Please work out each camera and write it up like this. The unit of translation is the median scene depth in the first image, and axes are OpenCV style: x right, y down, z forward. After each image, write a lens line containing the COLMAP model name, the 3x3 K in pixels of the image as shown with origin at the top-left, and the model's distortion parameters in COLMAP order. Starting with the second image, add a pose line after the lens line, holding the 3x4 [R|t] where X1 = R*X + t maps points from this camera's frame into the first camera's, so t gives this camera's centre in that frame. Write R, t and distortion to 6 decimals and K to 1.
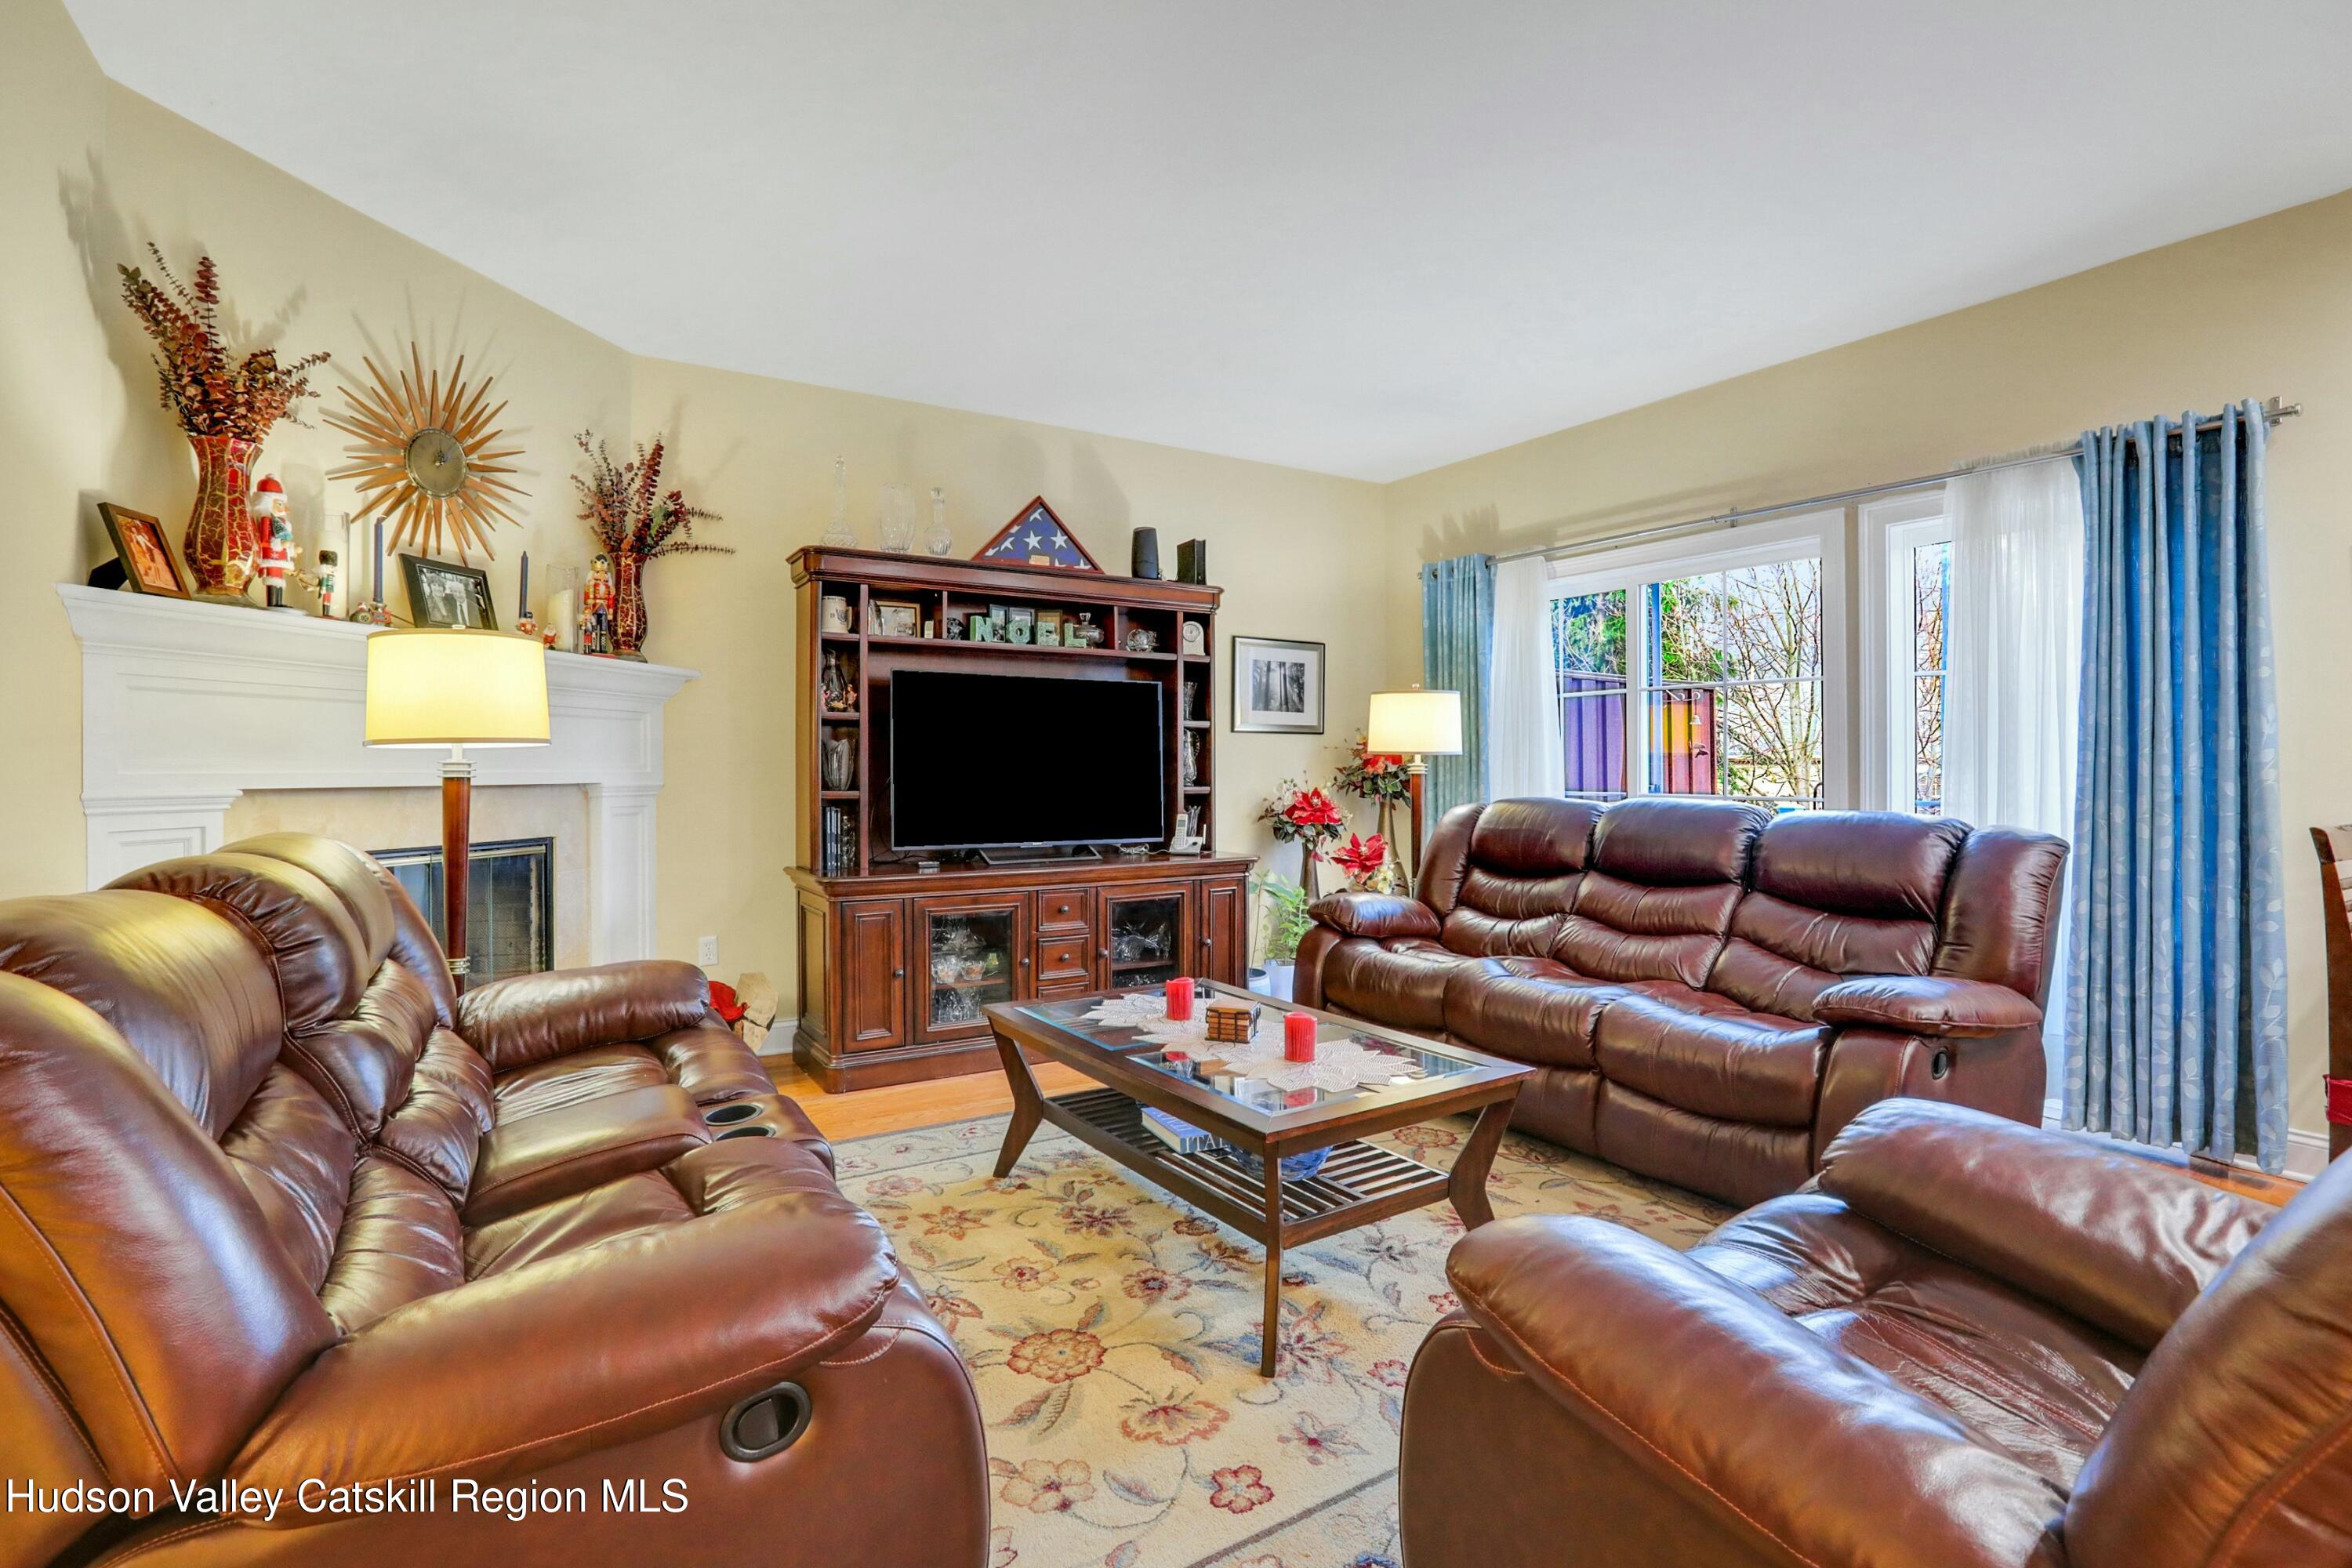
lens RADIAL K [[1114.3, 0, 1155.7], [0, 1114.3, 764.4], [0, 0, 1]] dist [-0.047208, 0.021722]
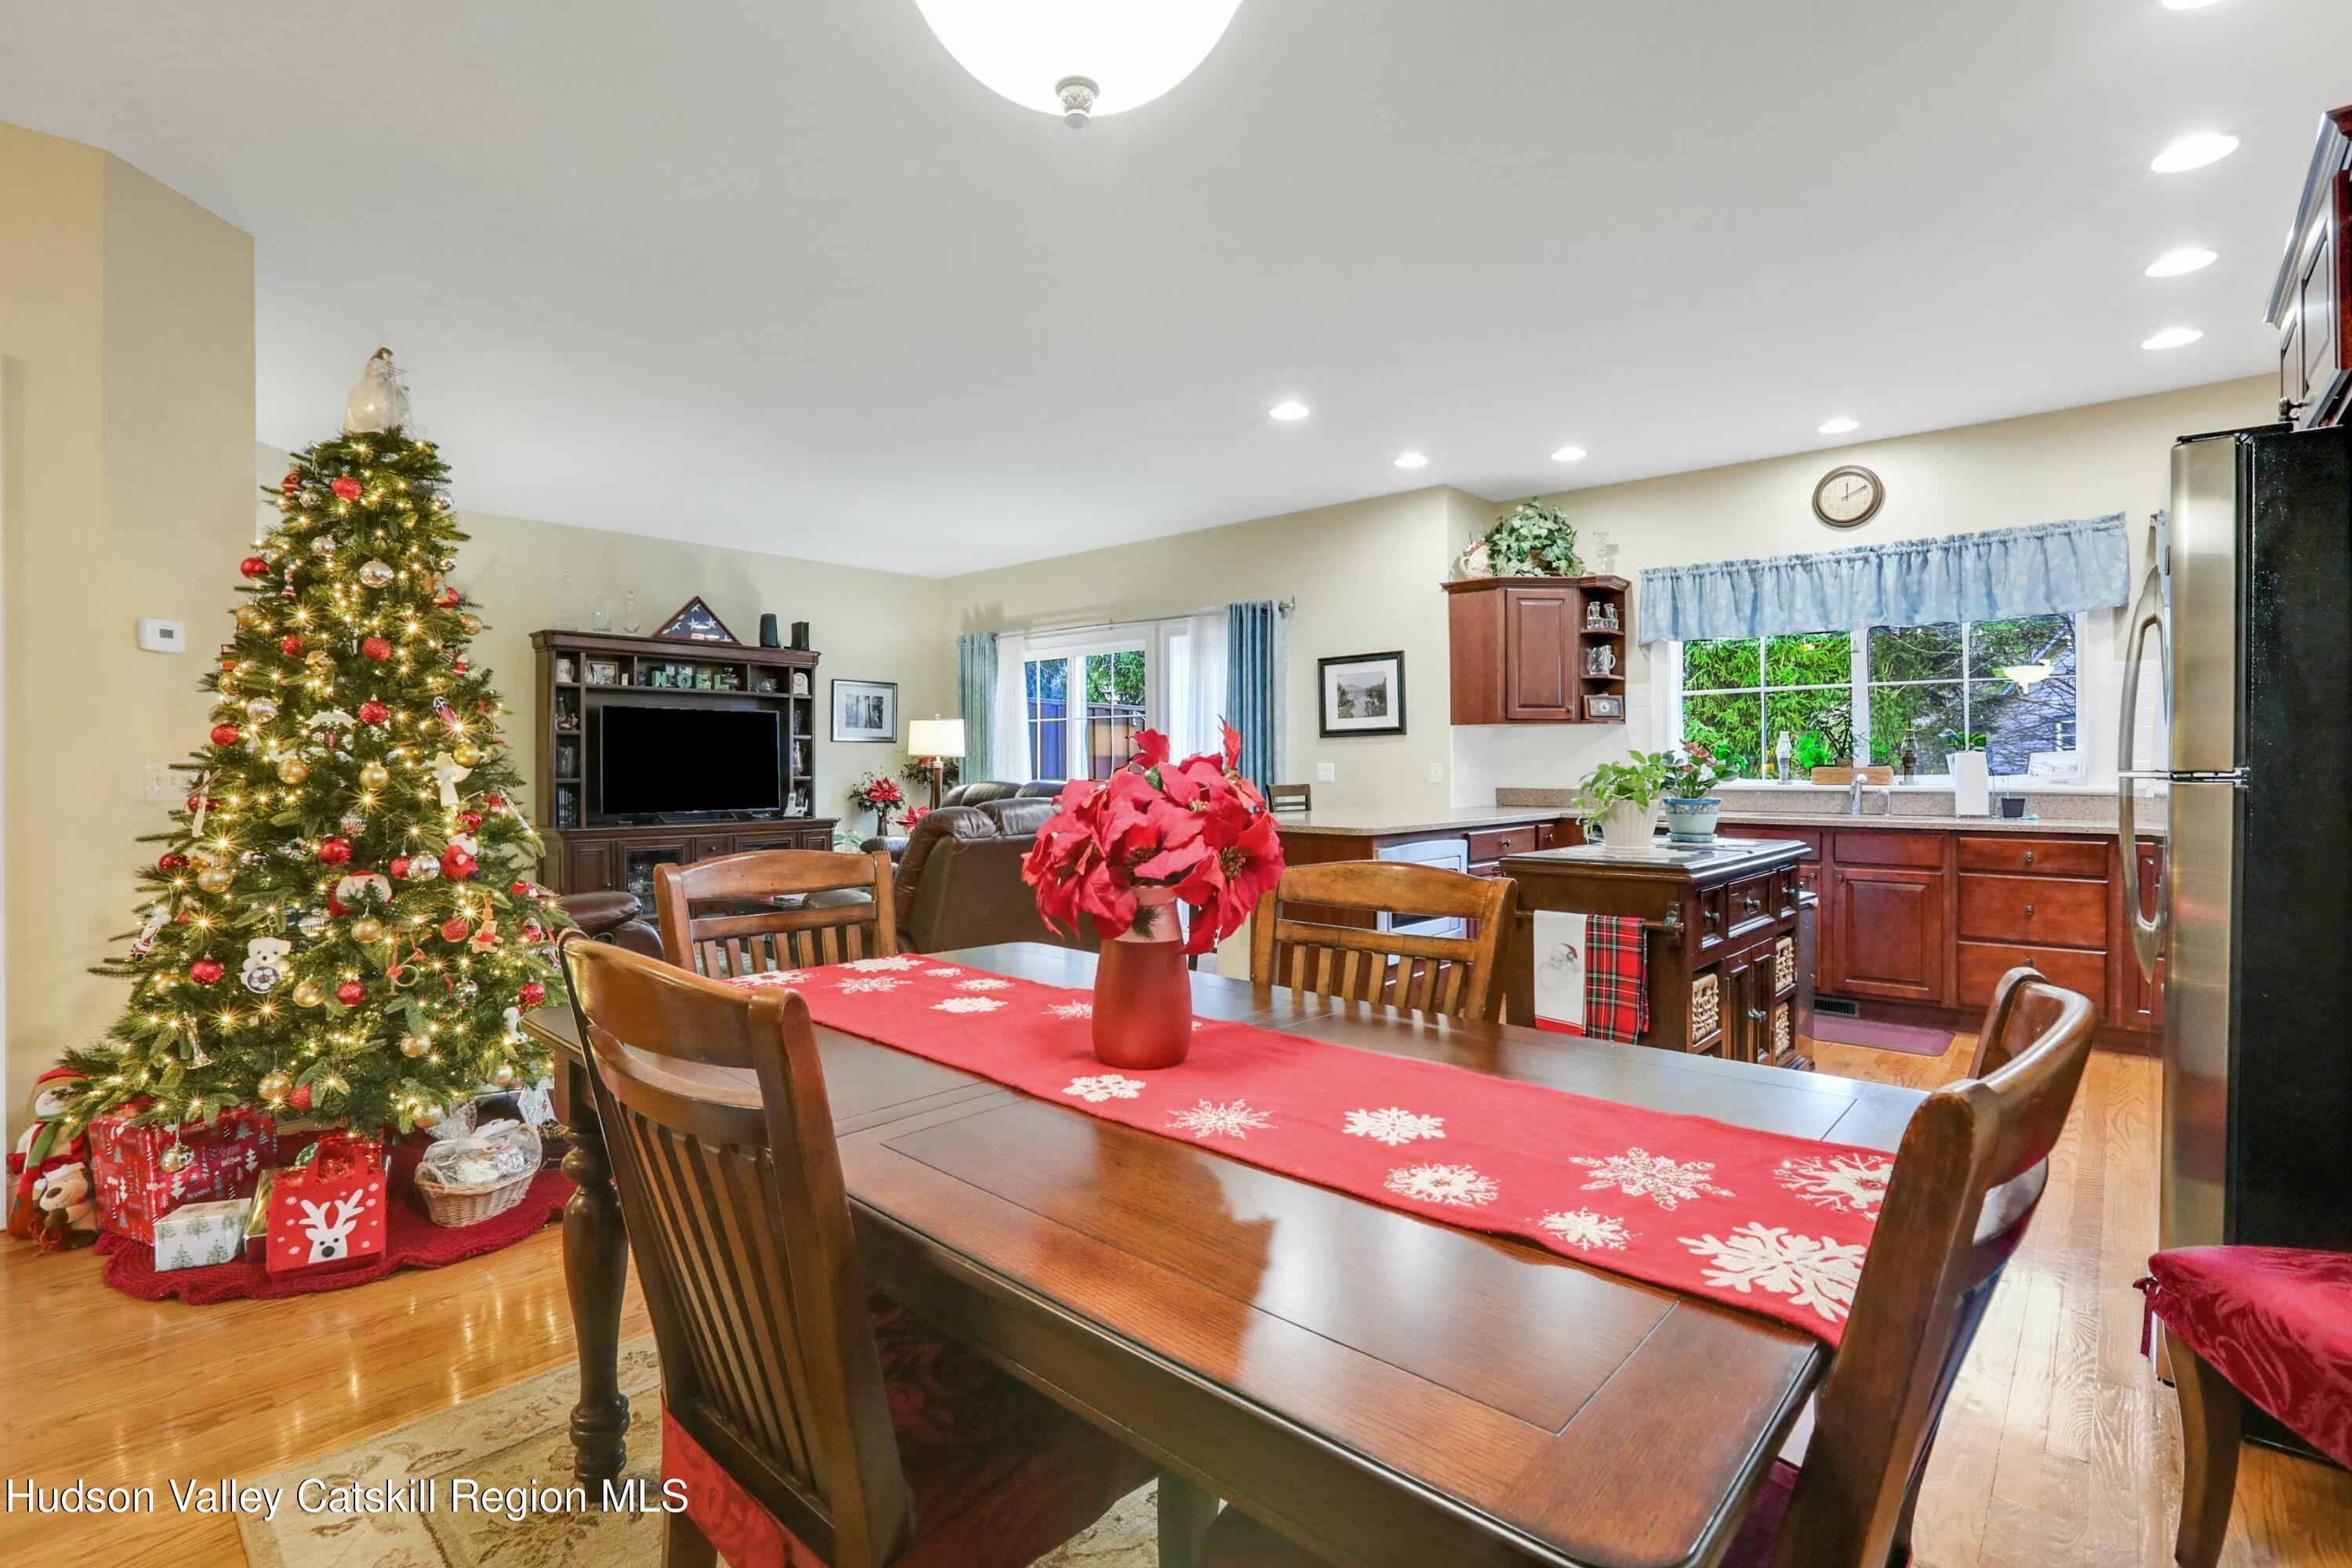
lens RADIAL K [[1114.3, 0, 1155.7], [0, 1114.3, 764.4], [0, 0, 1]] dist [-0.047208, 0.021722]
pose [[0.962938, 0.000245, 0.269724, 0.098444], [-0.000654, 0.999999, 0.001426, 0.000409], [-0.269723, -0.001549, 0.962937, -0.694078]]
